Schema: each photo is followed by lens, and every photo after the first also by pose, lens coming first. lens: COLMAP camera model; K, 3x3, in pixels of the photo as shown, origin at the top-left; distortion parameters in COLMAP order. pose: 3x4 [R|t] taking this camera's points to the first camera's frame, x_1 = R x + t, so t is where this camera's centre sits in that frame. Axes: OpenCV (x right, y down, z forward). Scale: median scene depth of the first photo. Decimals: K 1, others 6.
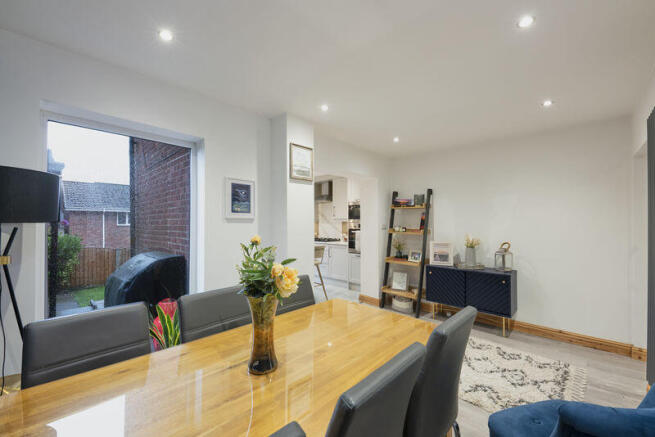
lens RADIAL K [[268.5, 0, 327.5], [0, 268.5, 218.5], [0, 0, 1]] dist [0.001699, 0.000078]
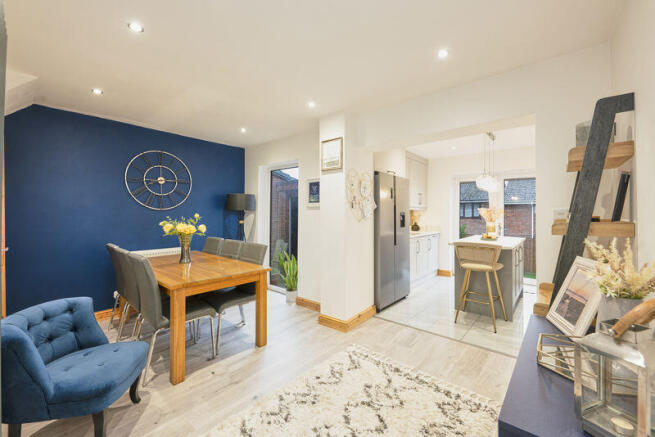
lens RADIAL K [[265.1, 0, 324.8], [0, 265.1, 215.9], [0, 0, 1]] dist [0.000735, 0.000035]
pose [[0.048353, 0.004892, -0.998818, 0.958235], [0.017769, 0.999826, 0.005757, 0.036306], [0.998672, -0.018026, 0.048258, 0.884471]]
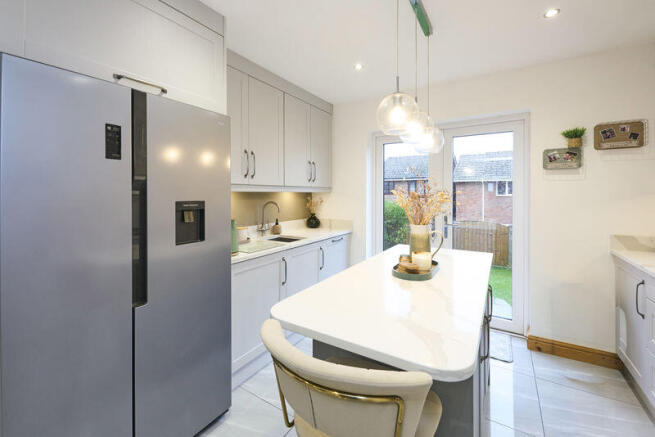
lens RADIAL K [[275.3, 0, 330.8], [0, 275.3, 193.4], [0, 0, 1]] dist [0.000586, 0.000052]
pose [[0.200452, 0.000239, -0.979703, 0.172146], [0.017306, 0.999843, 0.003785, 0.022596], [0.979551, -0.017713, 0.200417, 1.506458]]
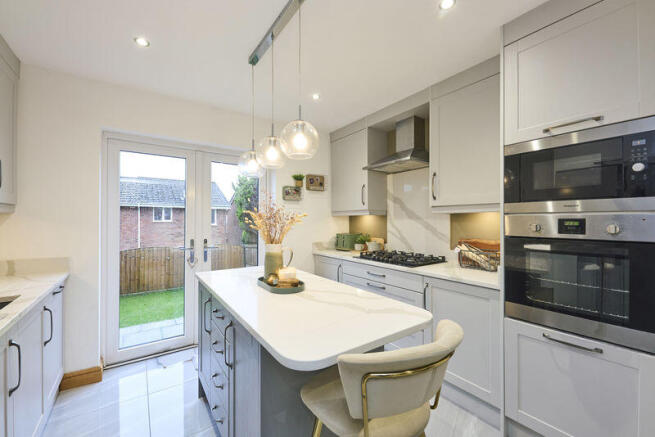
lens RADIAL K [[268.5, 0, 327.5], [0, 268.5, 218.5], [0, 0, 1]] dist [0.001699, 0.000078]
pose [[0.981203, 0.000574, -0.192979, -0.102651], [0.001737, 0.999929, 0.011803, 0.029252], [0.192972, -0.011916, 0.981132, 1.248453]]
